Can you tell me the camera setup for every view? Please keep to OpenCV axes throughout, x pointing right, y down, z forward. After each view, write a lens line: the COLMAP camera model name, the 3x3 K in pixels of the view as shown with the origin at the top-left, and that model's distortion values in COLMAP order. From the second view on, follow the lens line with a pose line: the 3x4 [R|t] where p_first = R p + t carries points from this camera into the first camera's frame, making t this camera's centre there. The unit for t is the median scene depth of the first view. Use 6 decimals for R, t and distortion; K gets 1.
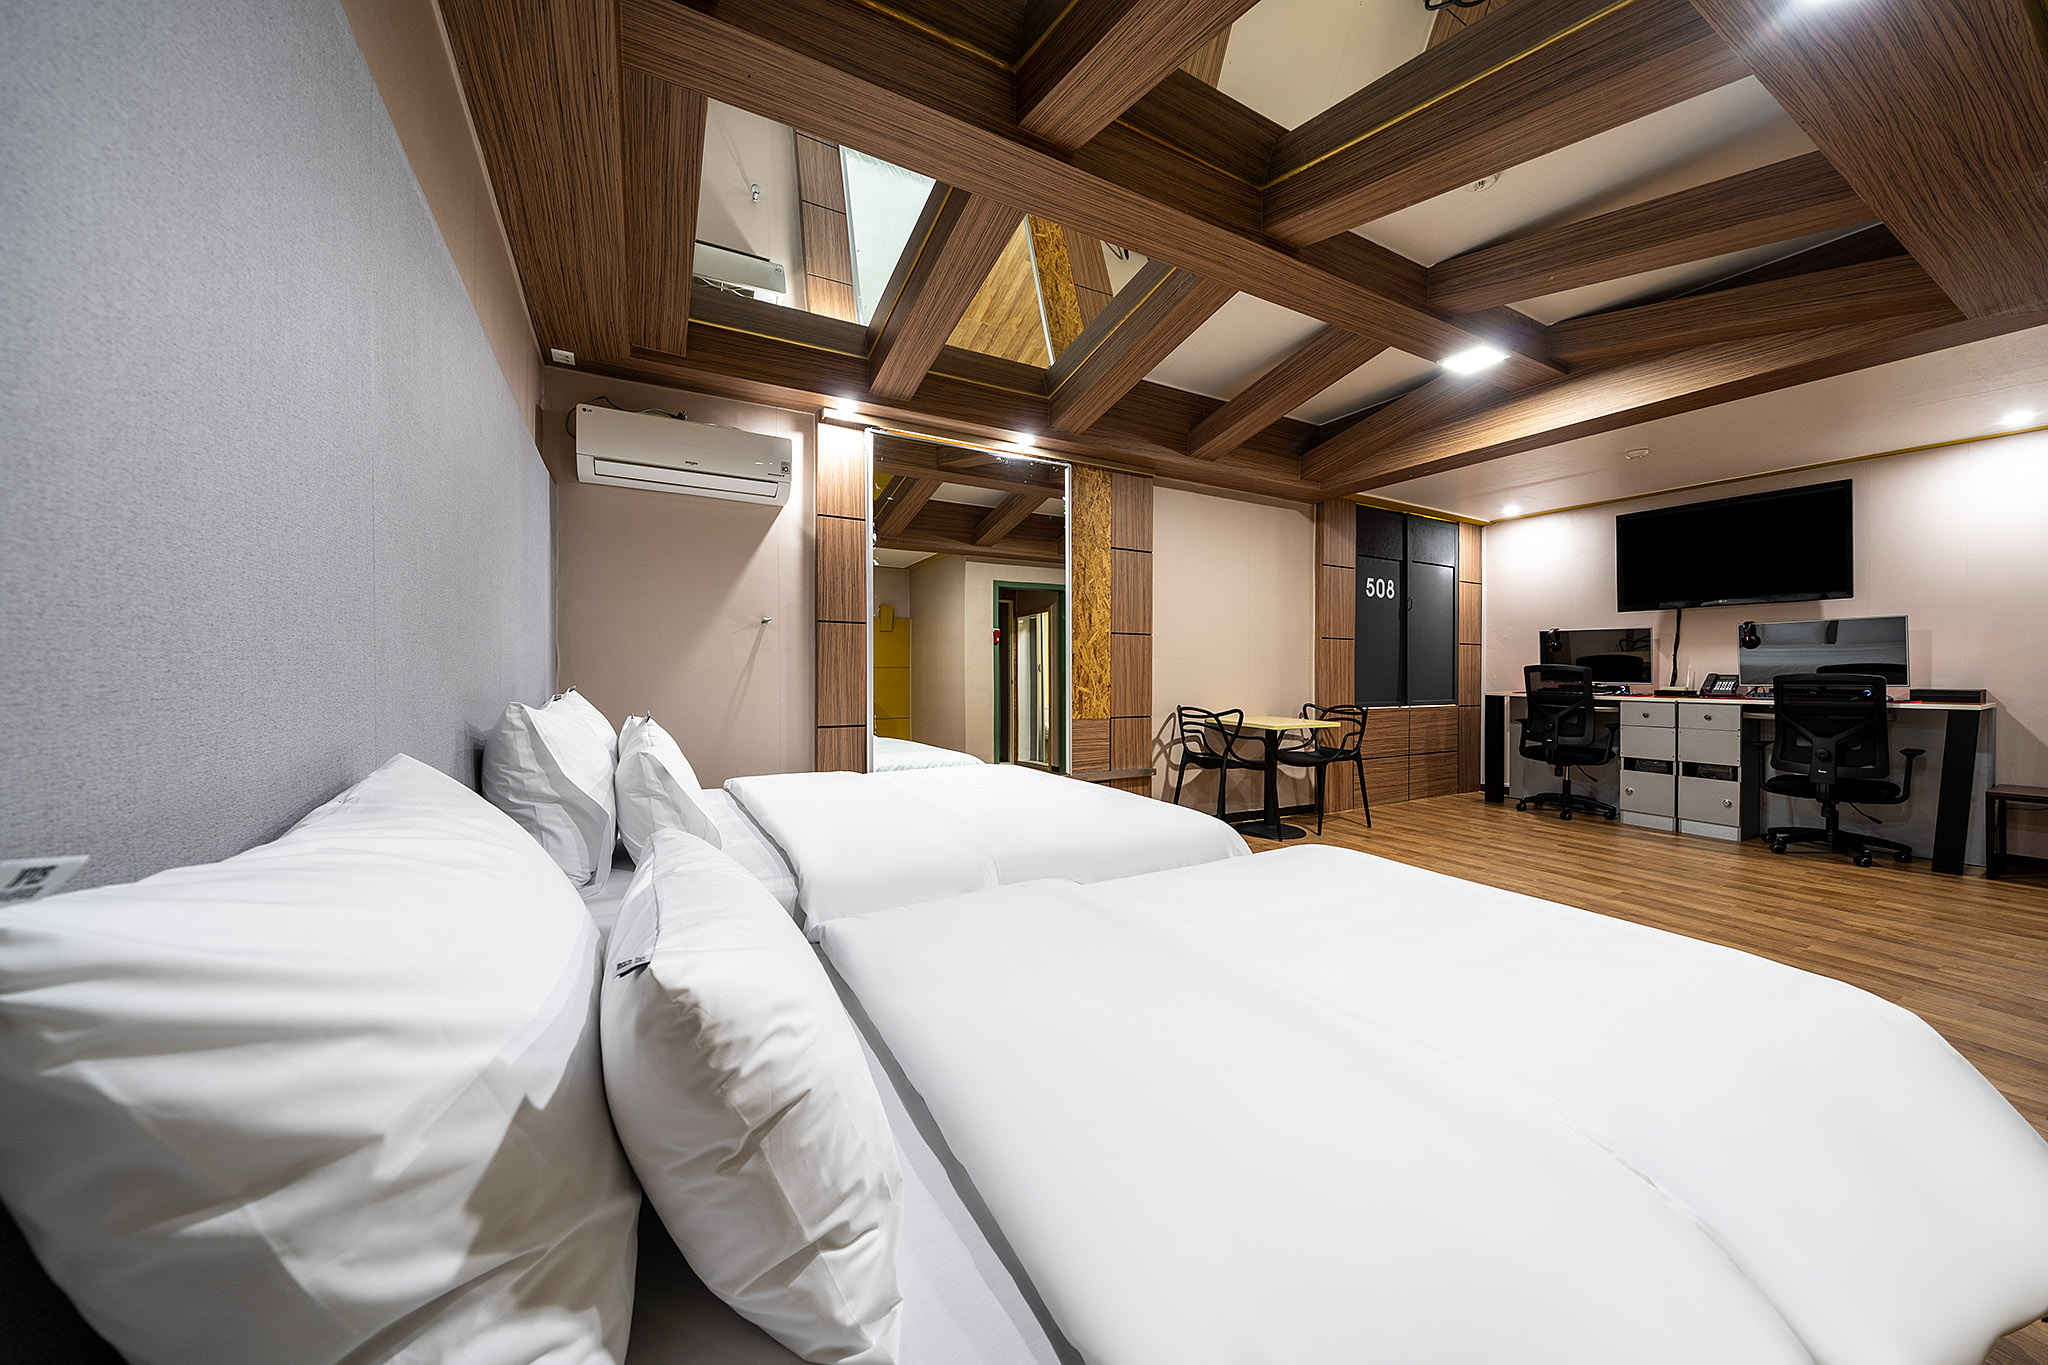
lens RADIAL K [[698.4, 0, 1021.7], [0, 698.4, 663.0], [0, 0, 1]] dist [-0.017857, -0.000034]
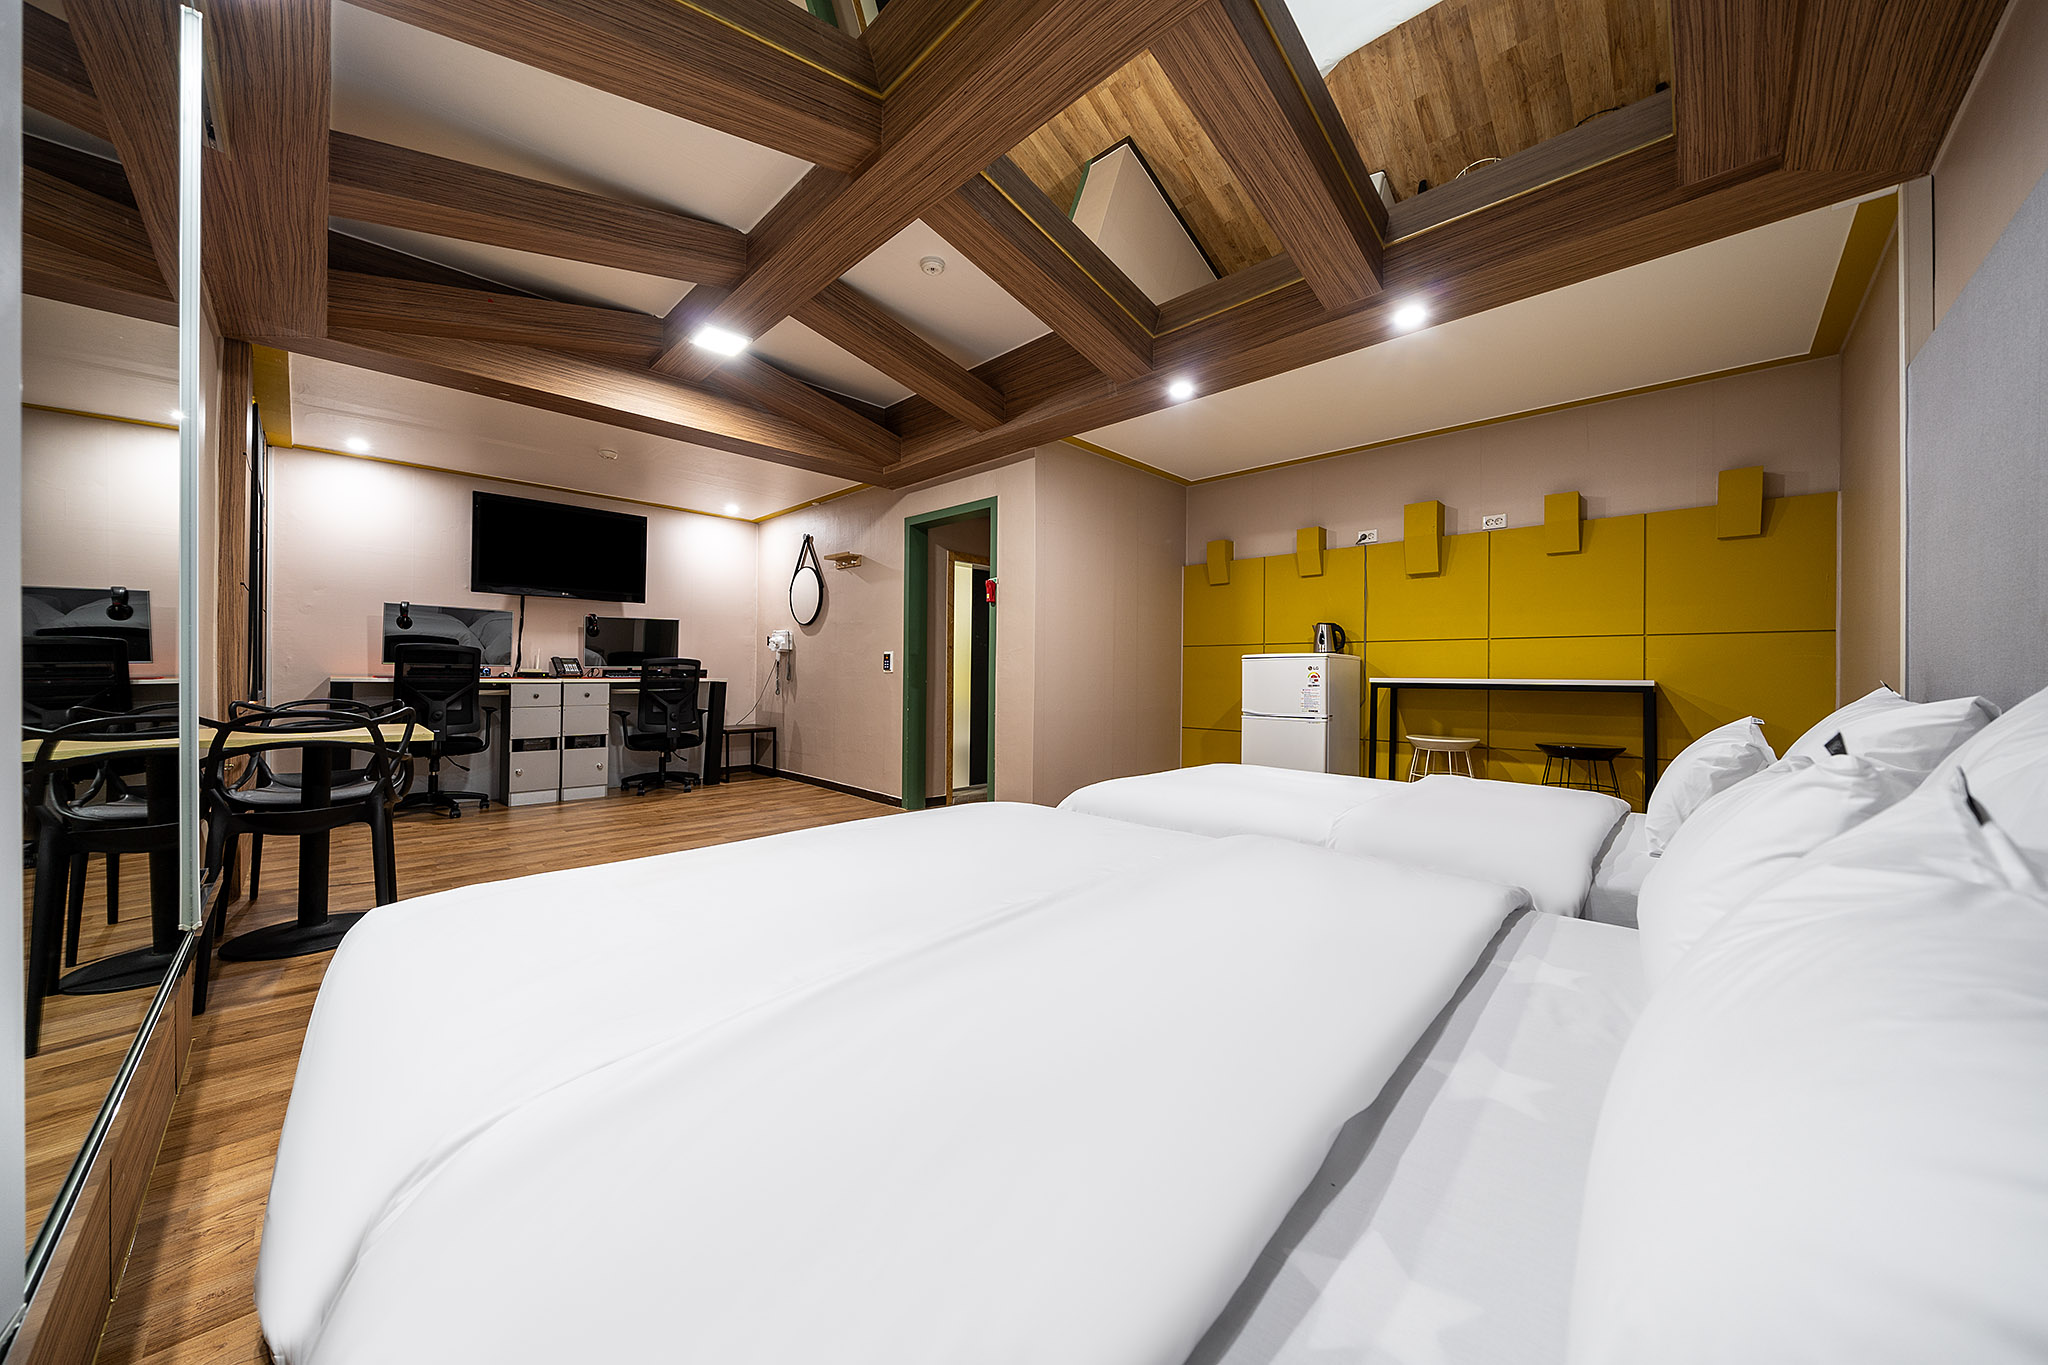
lens RADIAL K [[698.4, 0, 1021.7], [0, 698.4, 663.0], [0, 0, 1]] dist [-0.017857, -0.000034]
pose [[-0.290227, 0.003586, 0.956951, -0.316655], [-0.022287, 0.999696, -0.010506, 0.021310], [-0.956698, -0.024376, -0.290059, 0.626571]]
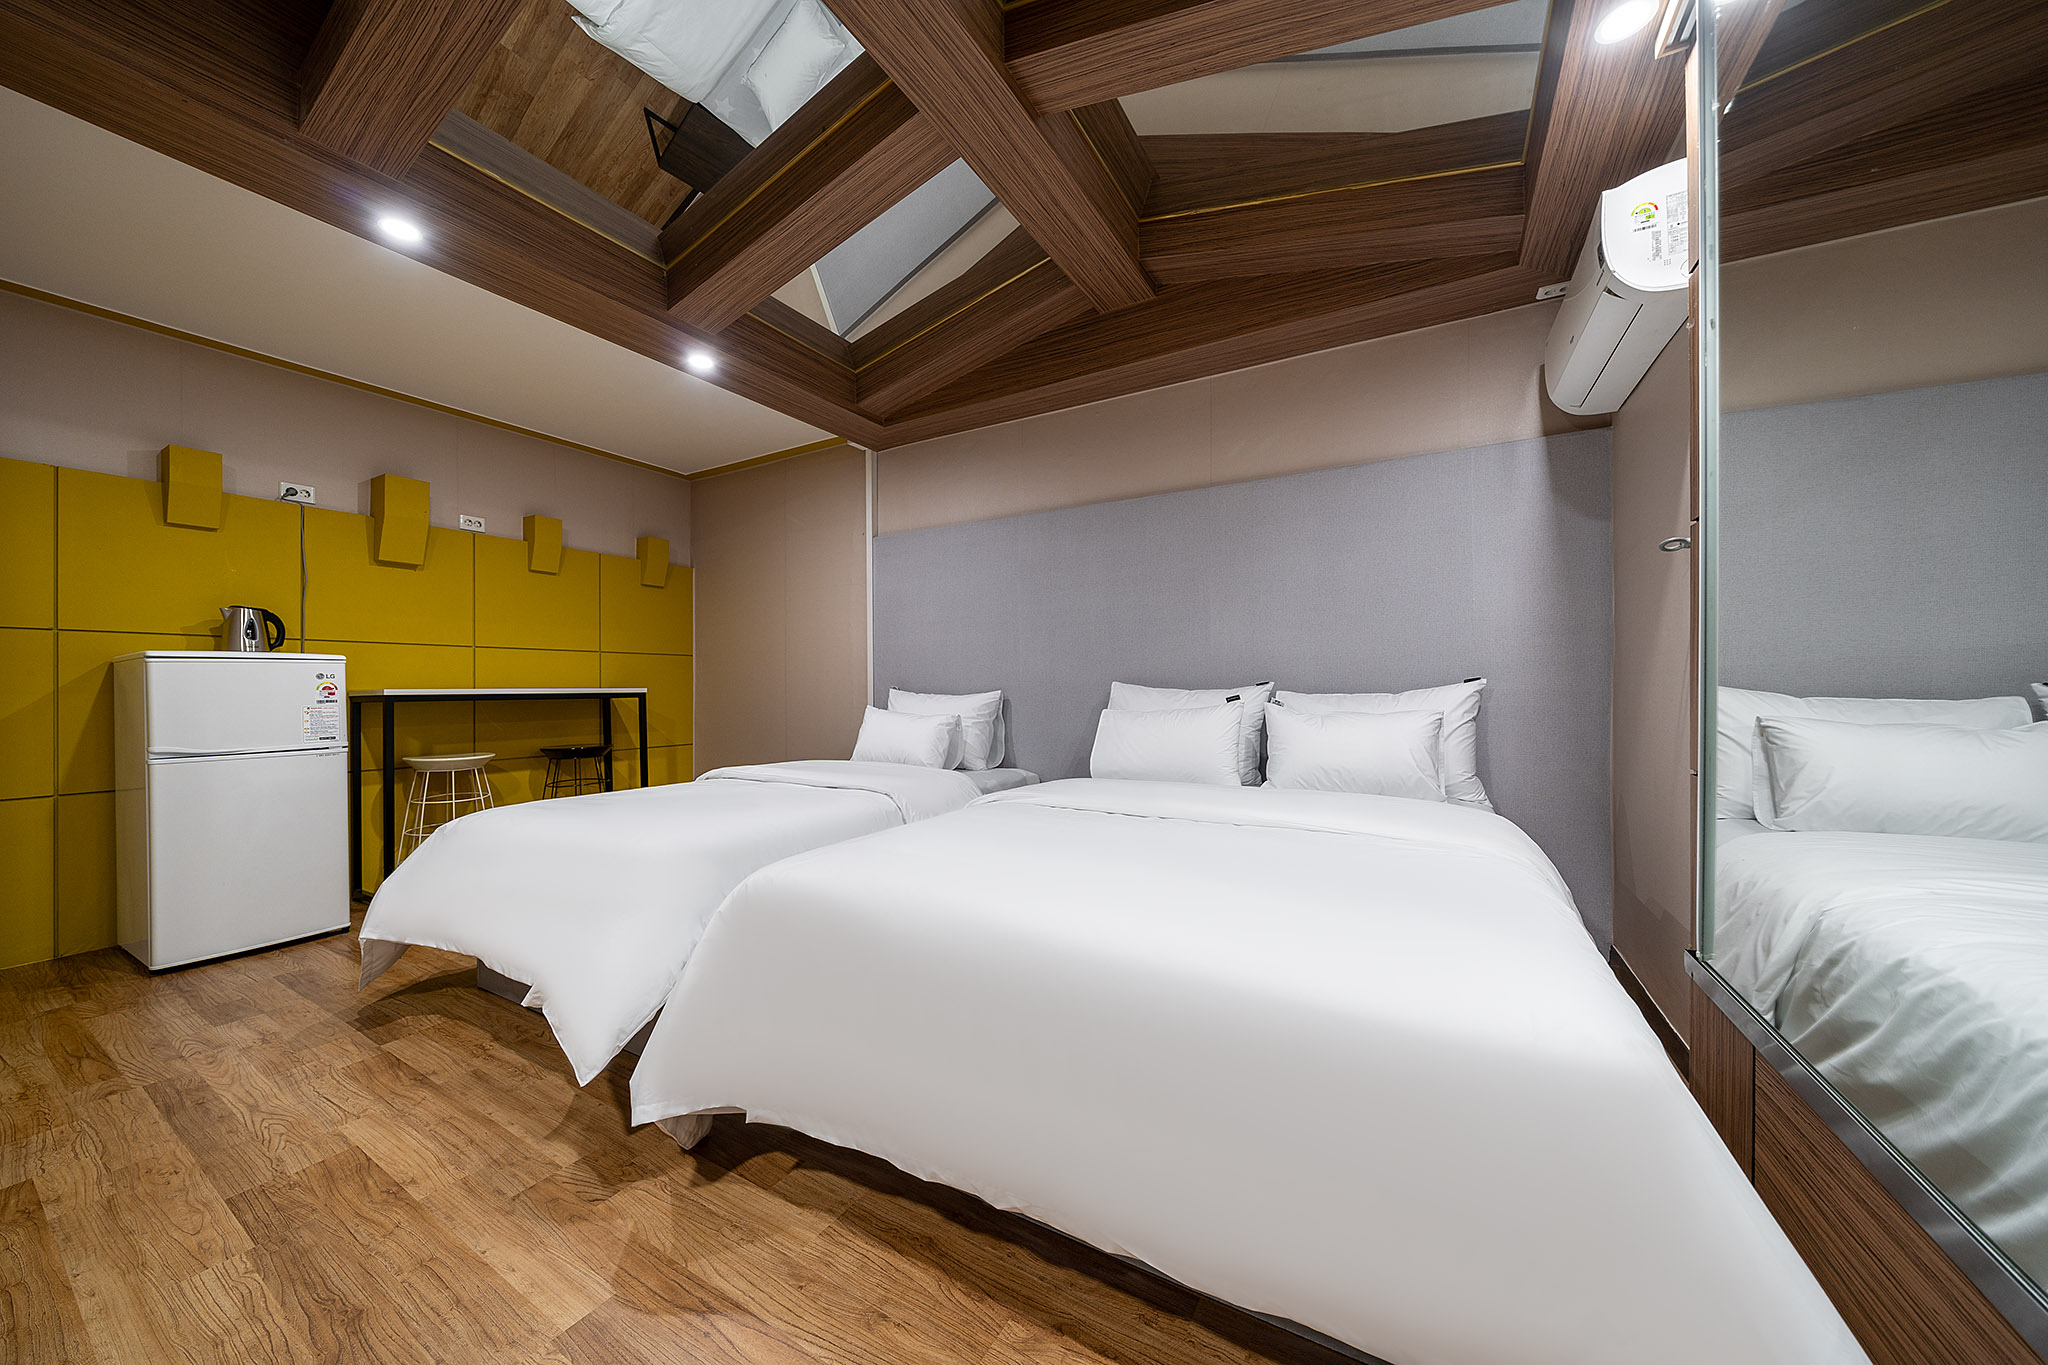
lens RADIAL K [[691.7, 0, 1024.0], [0, 691.7, 682.5], [0, 0, 1]] dist [-0.000310, -0.000023]
pose [[-0.855220, -0.005425, -0.518236, 0.206359], [0.006152, 0.999768, -0.020619, 0.032130], [0.518228, -0.020822, -0.854989, 0.851782]]
